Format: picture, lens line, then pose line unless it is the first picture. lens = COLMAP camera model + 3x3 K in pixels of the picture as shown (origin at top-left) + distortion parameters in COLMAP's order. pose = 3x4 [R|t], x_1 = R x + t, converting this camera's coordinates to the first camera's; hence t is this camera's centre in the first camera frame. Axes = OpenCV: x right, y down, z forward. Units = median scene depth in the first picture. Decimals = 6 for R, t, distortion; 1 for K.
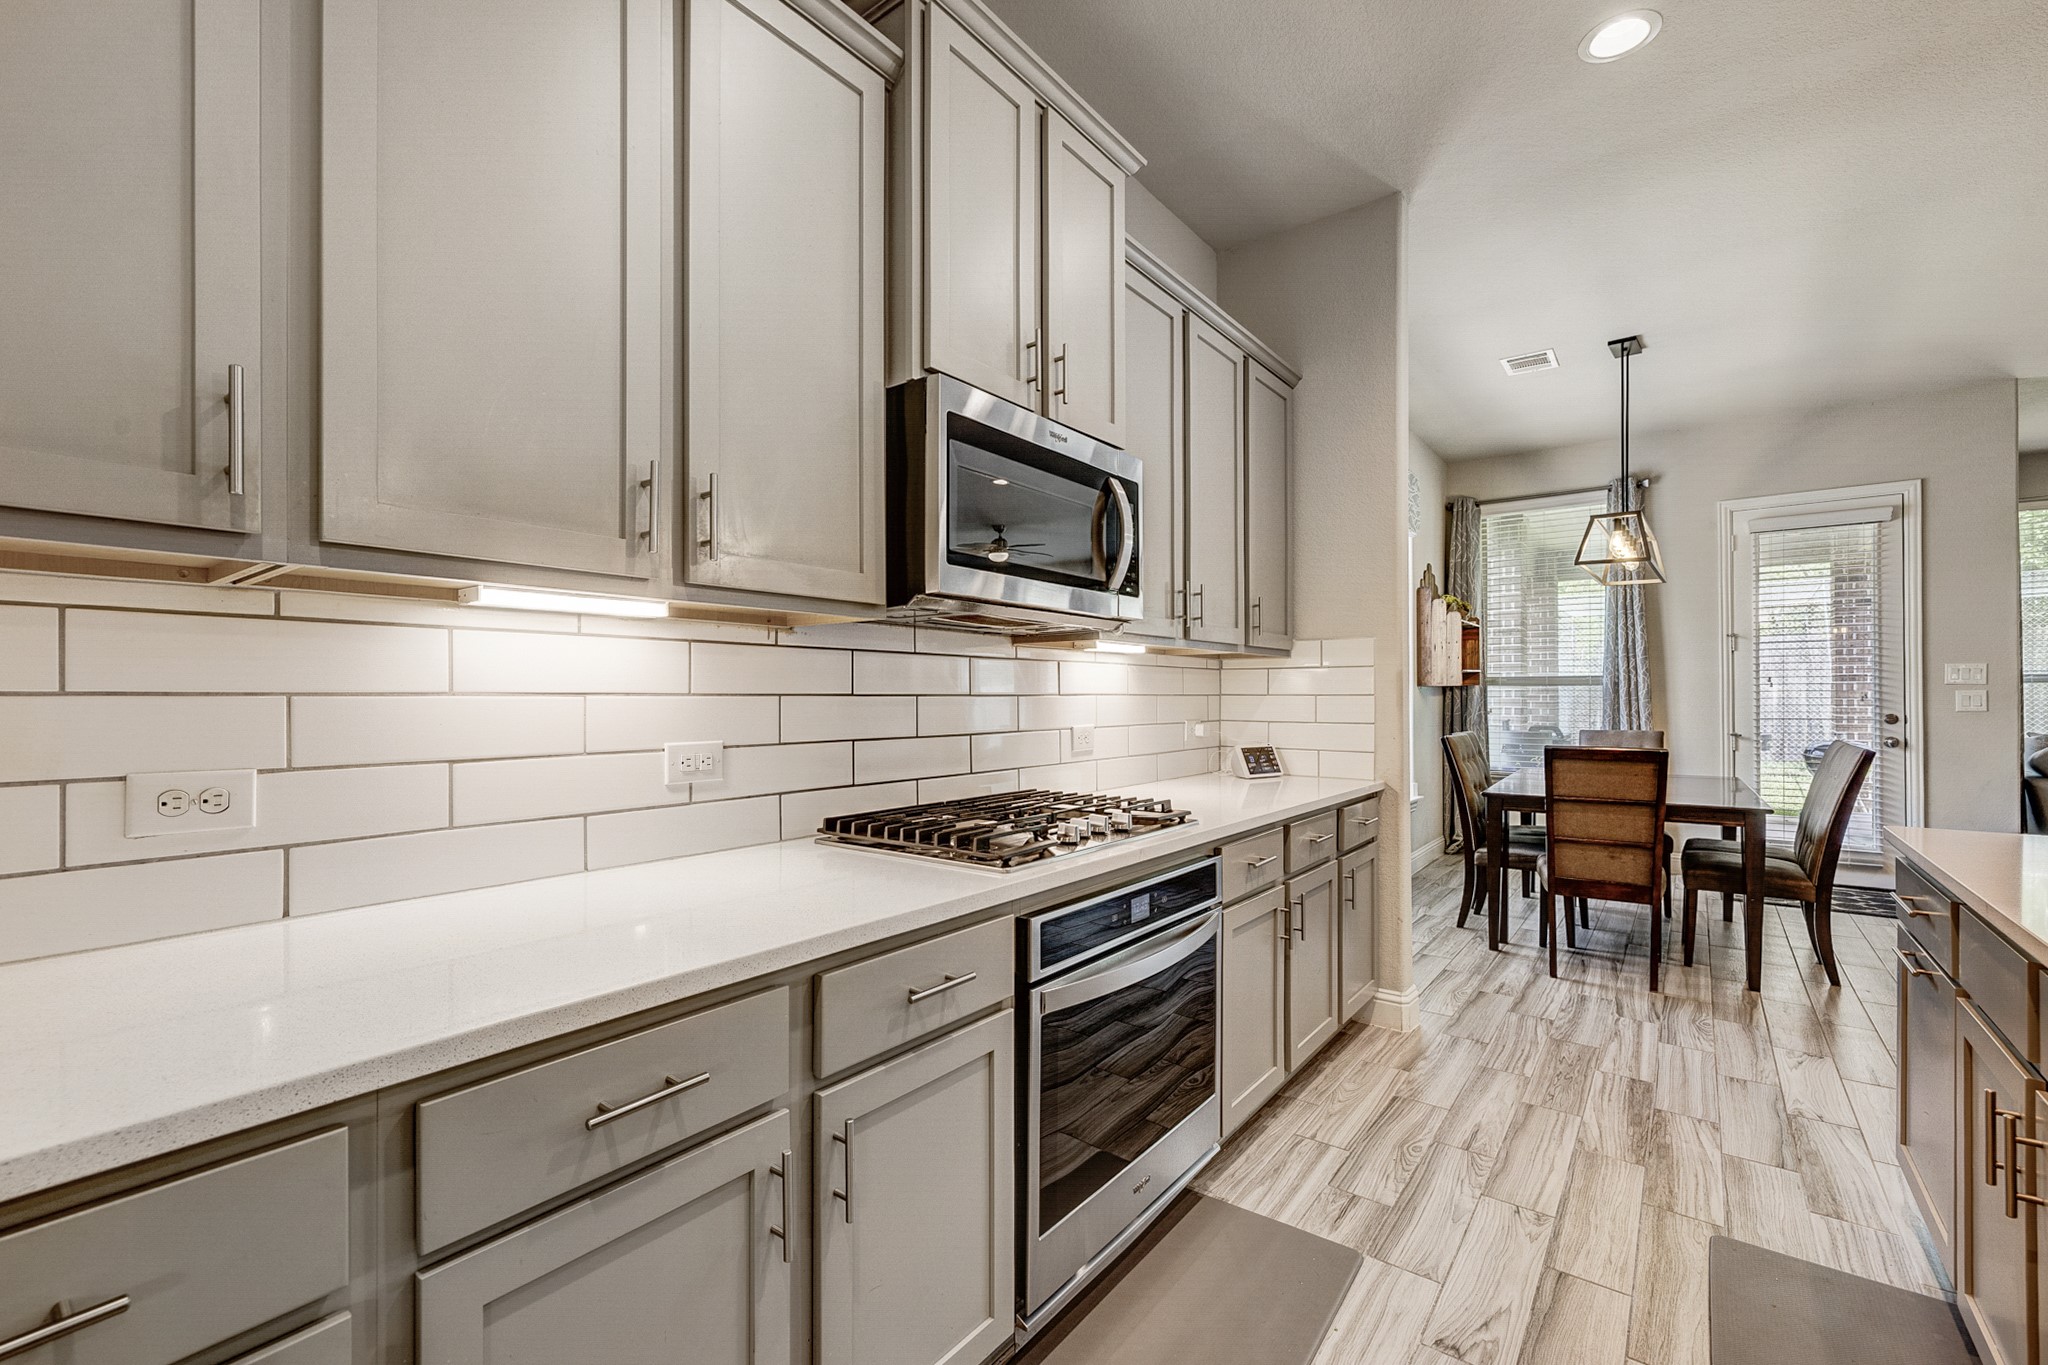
lens RADIAL K [[866.7, 0, 1033.8], [0, 866.7, 694.1], [0, 0, 1]] dist [-0.000095, 0.000308]
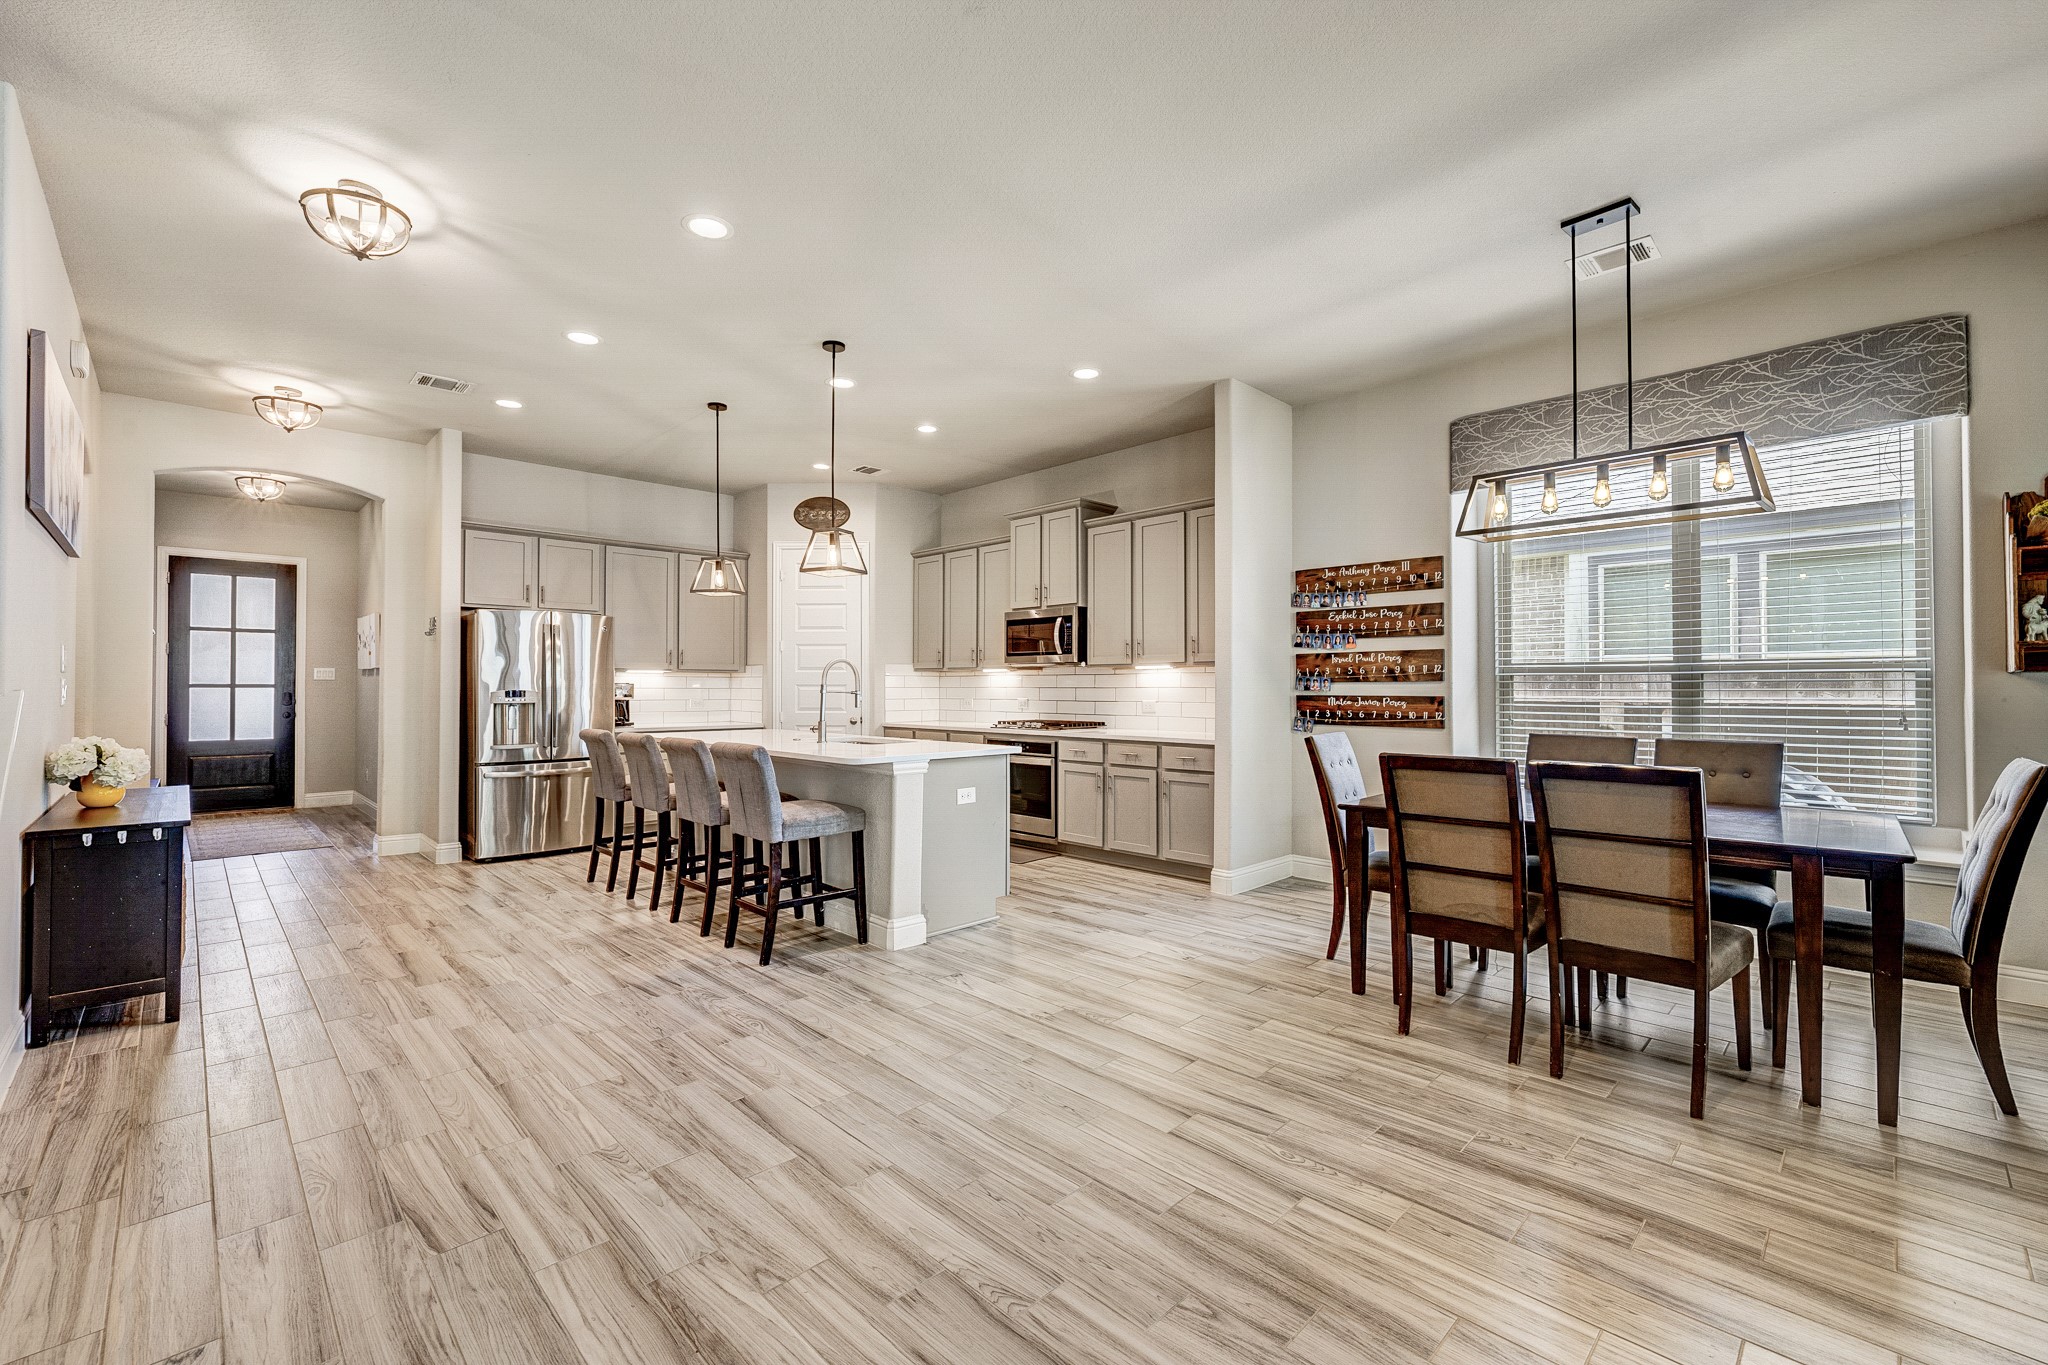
lens RADIAL K [[856.9, 0, 1028.9], [0, 856.9, 677.5], [0, 0, 1]] dist [-0.000199, 0.000019]
pose [[-0.138003, -0.010831, -0.990373, 1.809660], [0.001952, 0.999935, -0.011208, -0.001007], [0.990430, -0.003480, -0.137973, 0.758545]]
